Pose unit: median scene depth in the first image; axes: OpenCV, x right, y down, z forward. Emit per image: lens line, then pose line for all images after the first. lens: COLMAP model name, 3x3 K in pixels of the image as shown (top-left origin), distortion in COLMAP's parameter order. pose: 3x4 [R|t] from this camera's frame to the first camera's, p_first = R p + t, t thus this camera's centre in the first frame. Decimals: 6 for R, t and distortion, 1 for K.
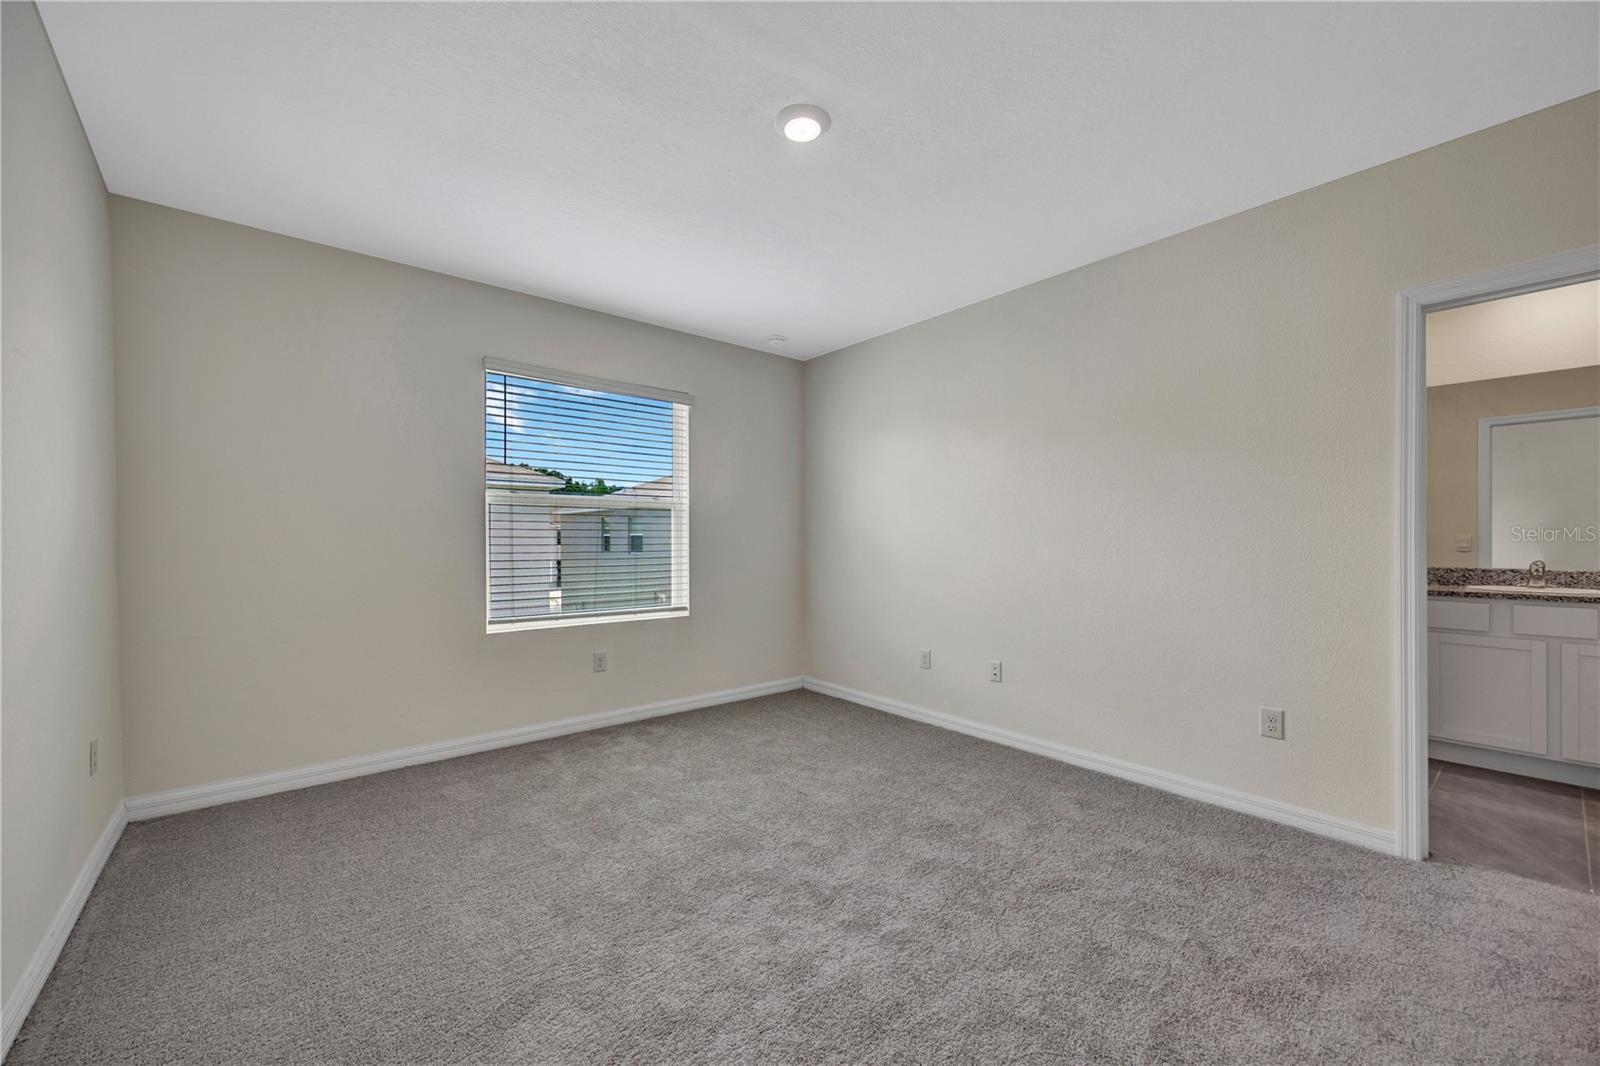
lens RADIAL K [[622.5, 0, 805.3], [0, 622.5, 543.5], [0, 0, 1]] dist [-0.001502, -0.000068]
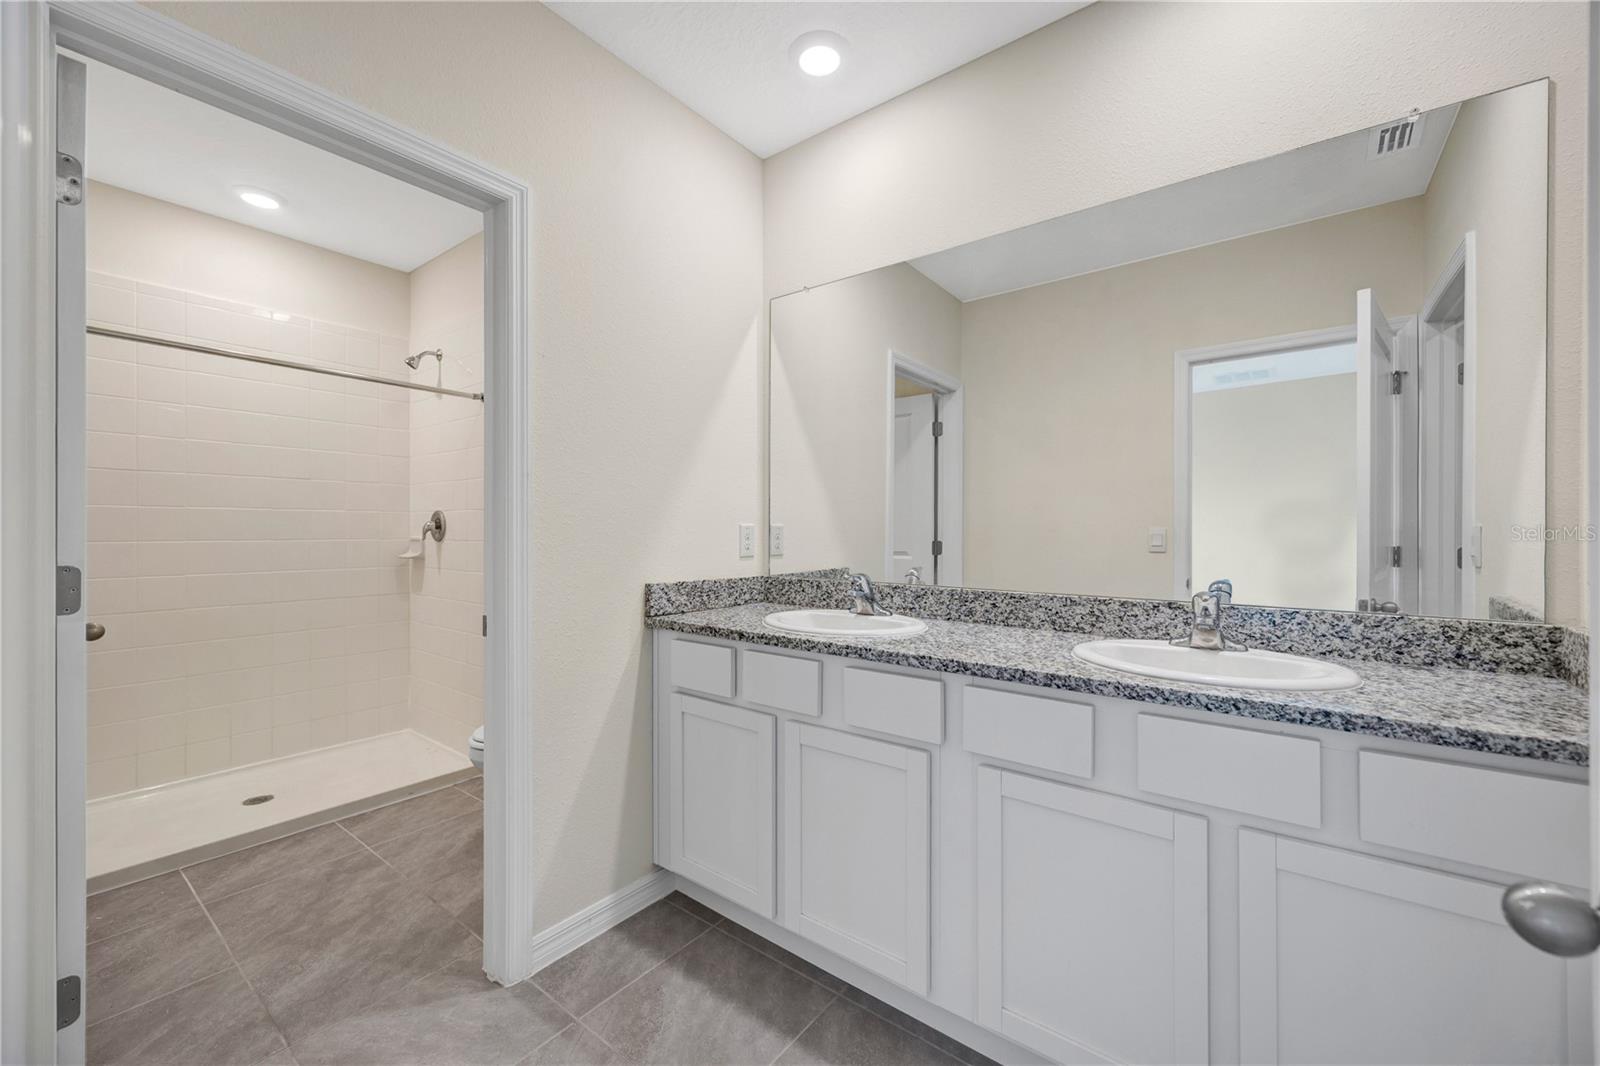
lens RADIAL K [[622.5, 0, 801.1], [0, 622.5, 527.0], [0, 0, 1]] dist [-0.001502, -0.000068]
pose [[0.977829, 0.006121, 0.209315, 0.732682], [-0.004751, 0.999964, -0.007050, -0.009349], [-0.209351, 0.005899, 0.977823, 0.573306]]
